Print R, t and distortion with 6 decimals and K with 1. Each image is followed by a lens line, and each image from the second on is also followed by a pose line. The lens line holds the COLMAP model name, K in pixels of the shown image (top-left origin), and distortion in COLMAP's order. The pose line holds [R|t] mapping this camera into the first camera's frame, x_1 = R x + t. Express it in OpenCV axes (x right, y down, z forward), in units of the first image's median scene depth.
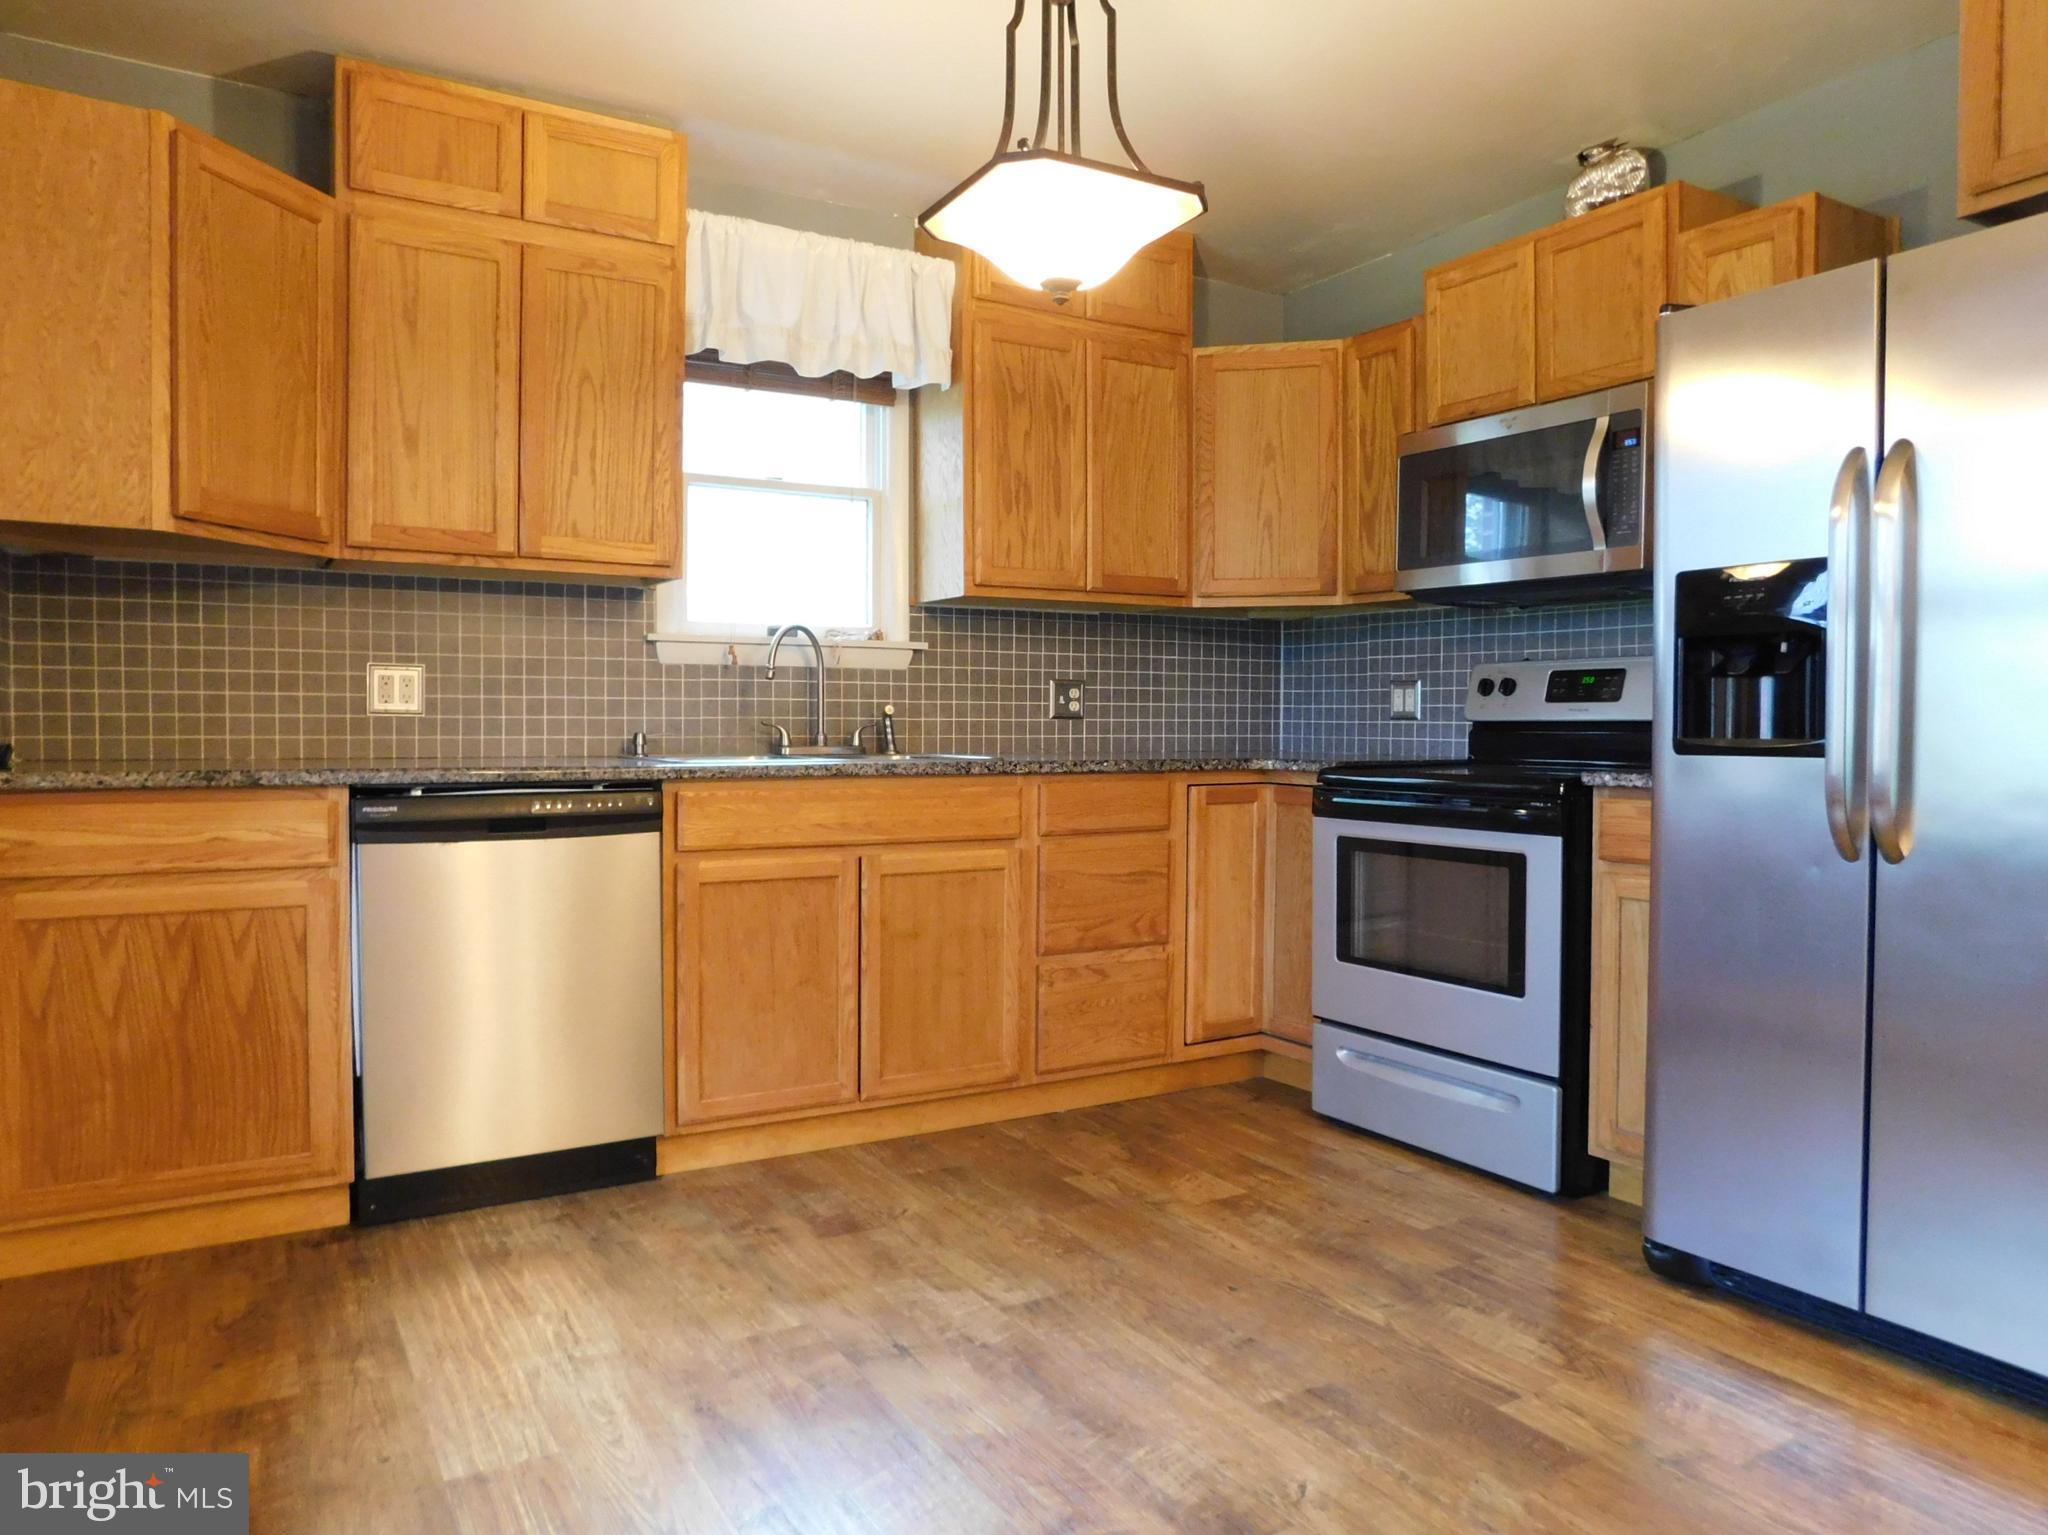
lens RADIAL K [[1373.9, 0, 988.9], [0, 1373.9, 759.3], [0, 0, 1]] dist [-0.075070, 0.057320]
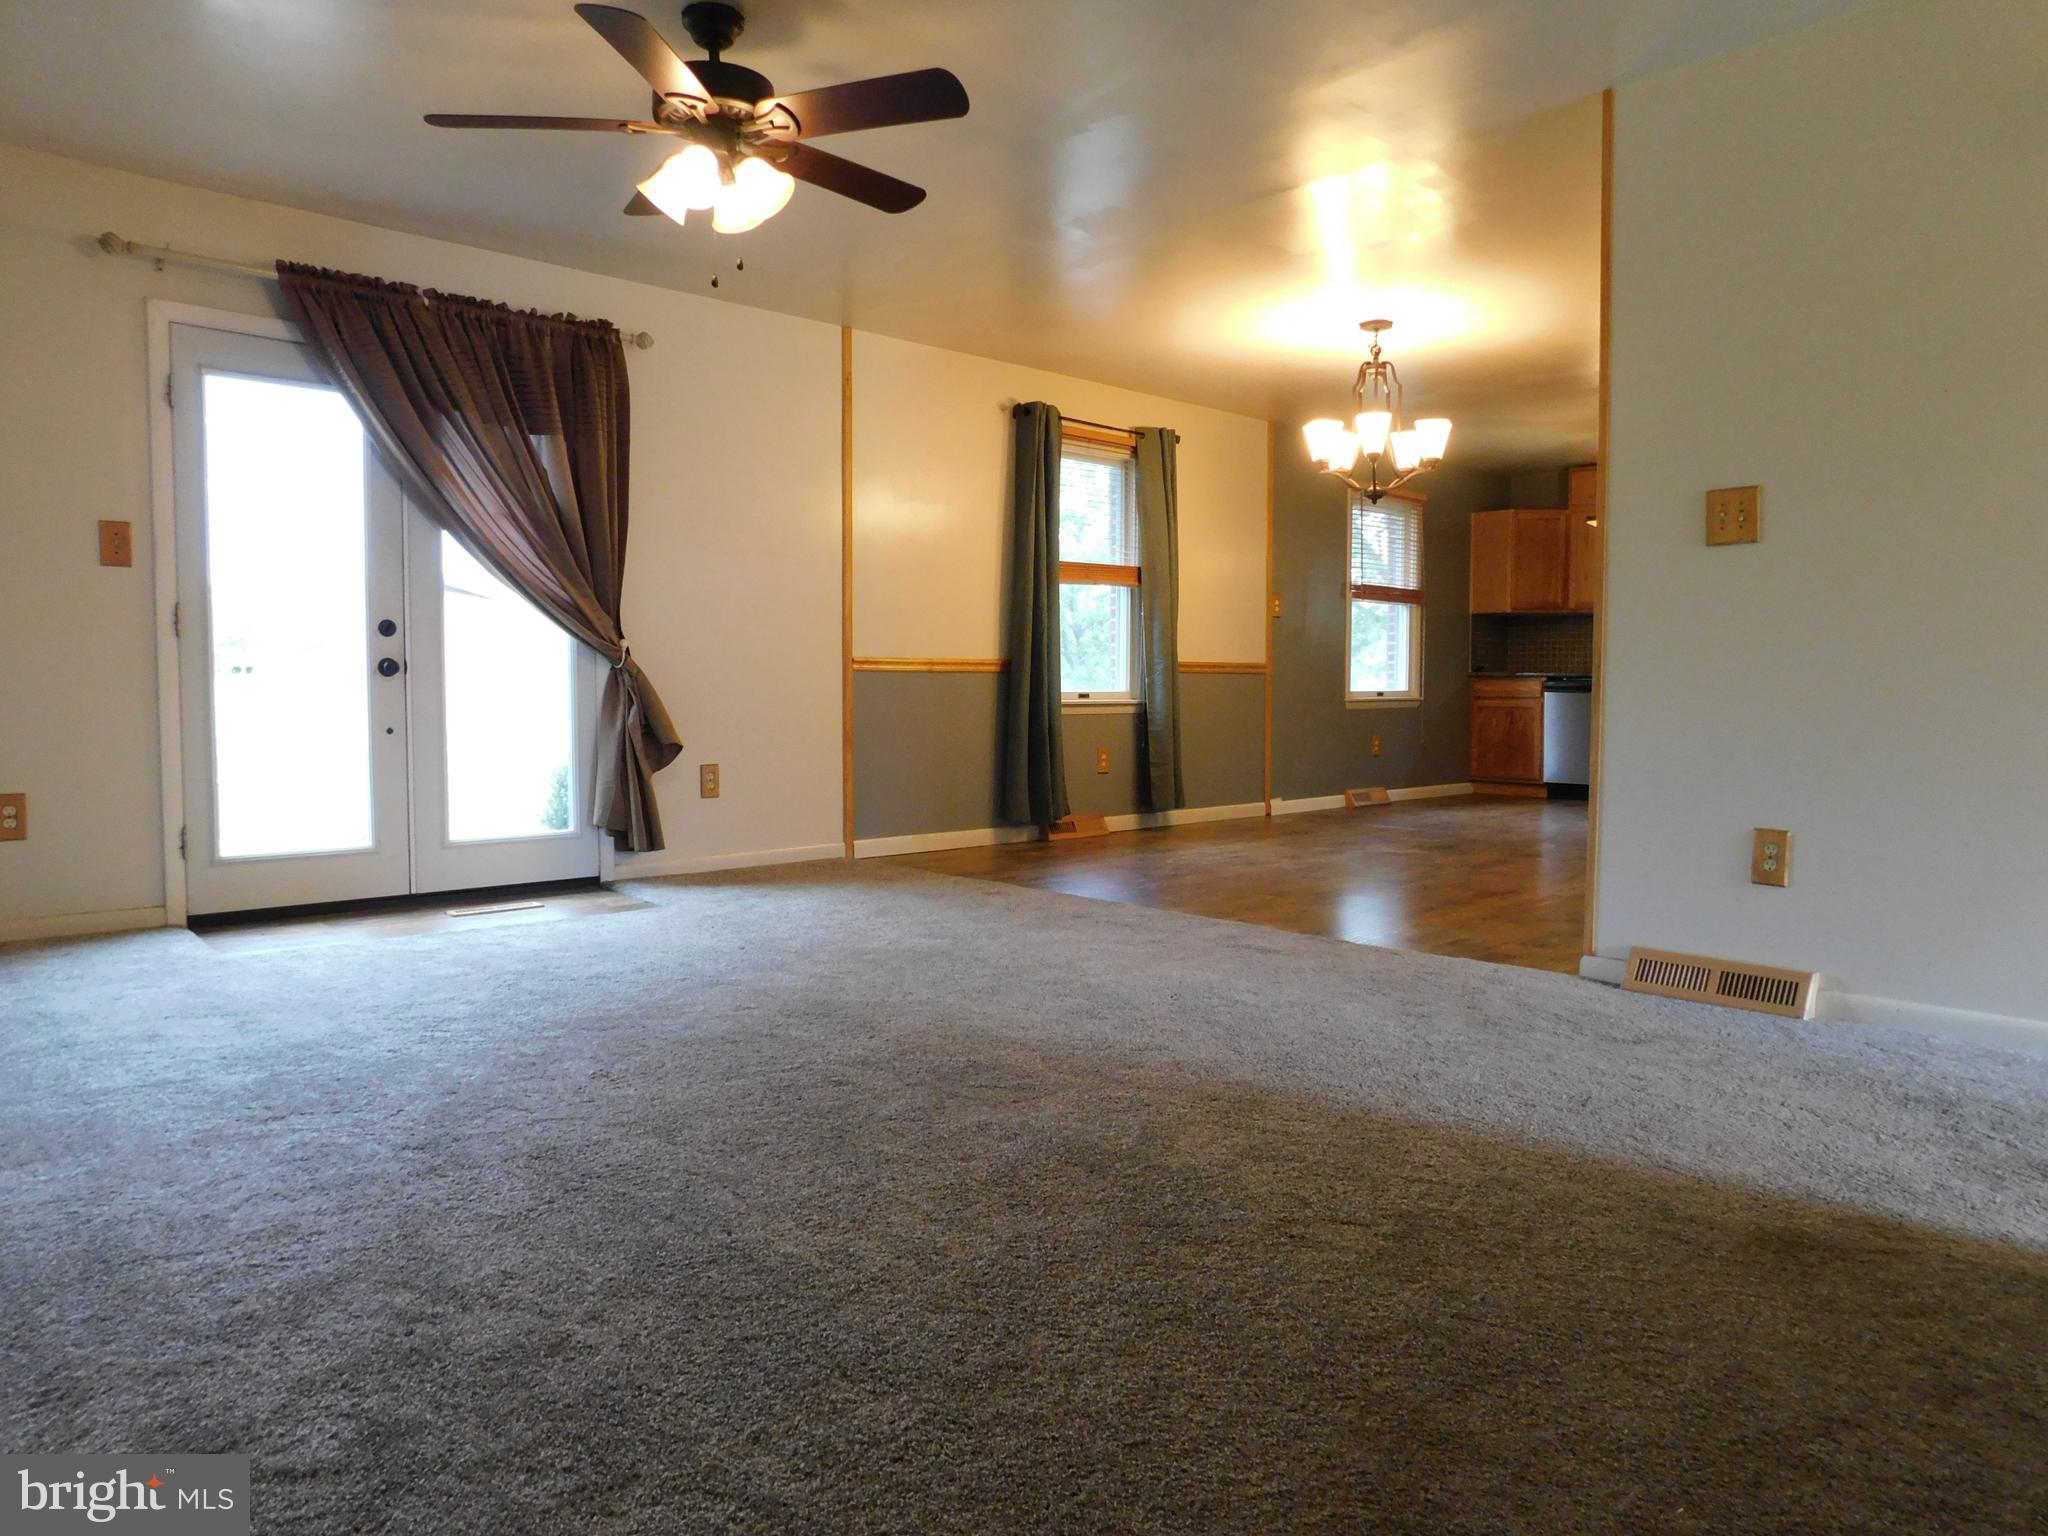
lens RADIAL K [[1373.9, 0, 988.9], [0, 1373.9, 759.8], [0, 0, 1]] dist [-0.075070, 0.057320]
pose [[0.211897, 0.054756, -0.975757, 2.299722], [-0.027400, 0.998370, 0.050075, 0.083291], [0.976908, 0.016125, 0.213052, -1.043657]]
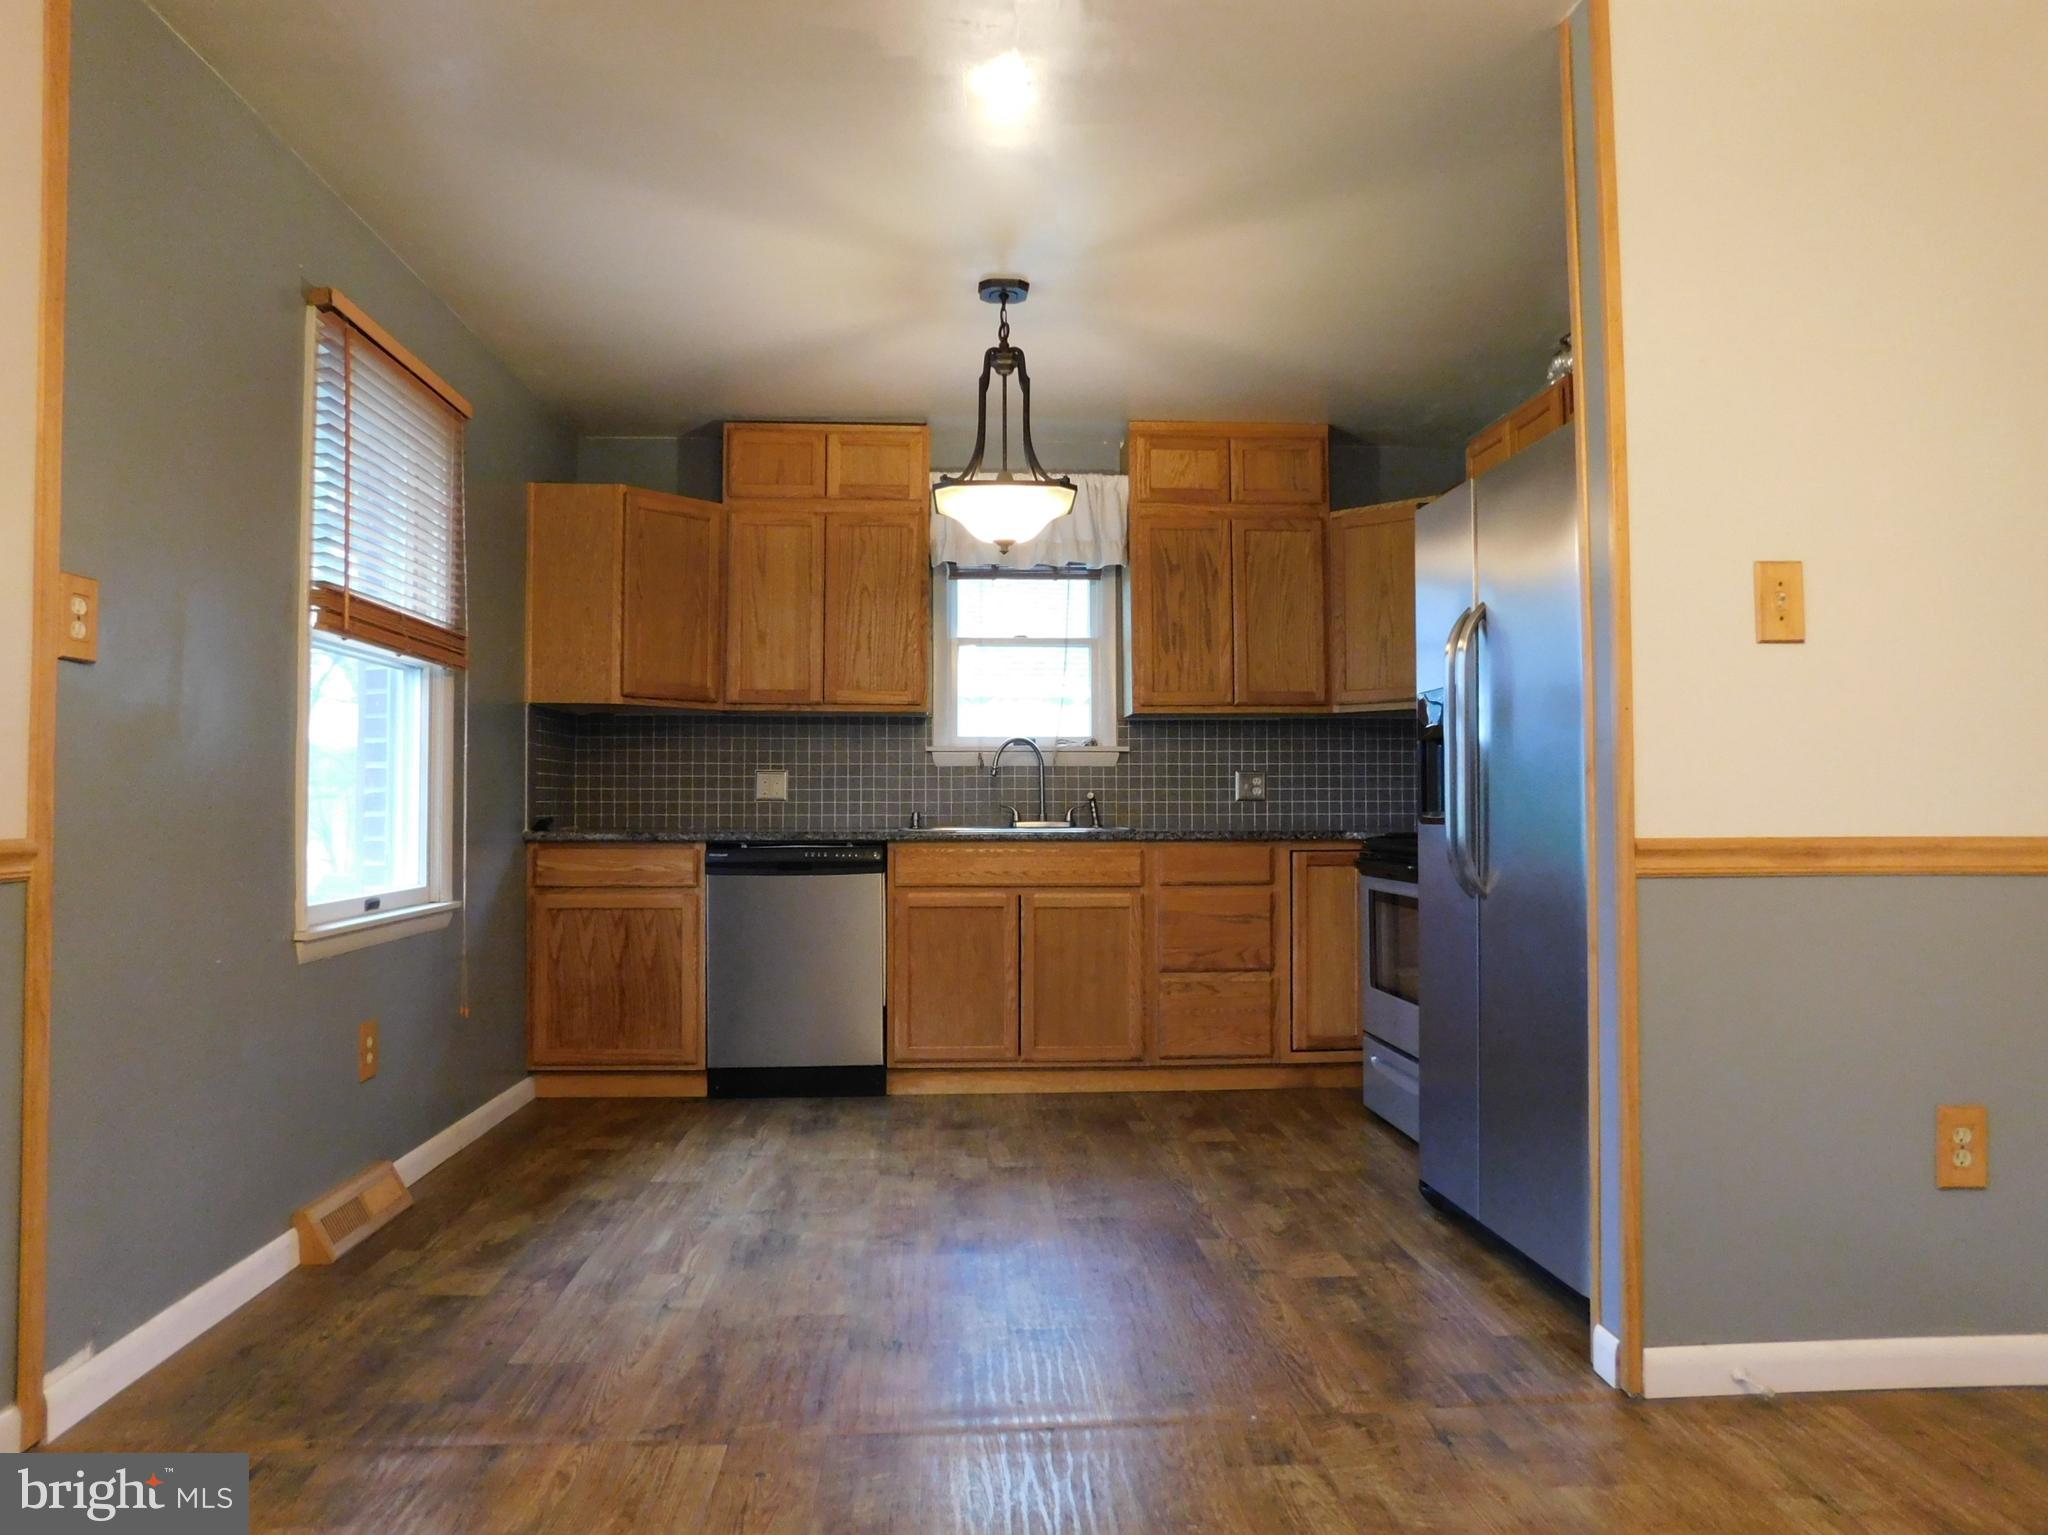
lens RADIAL K [[1373.9, 0, 988.9], [0, 1373.9, 759.3], [0, 0, 1]] dist [-0.075070, 0.057320]
pose [[0.882843, -0.021070, -0.469196, 0.549301], [-0.007604, 0.998221, -0.059133, 0.011928], [0.469607, 0.055773, 0.881112, -0.321140]]
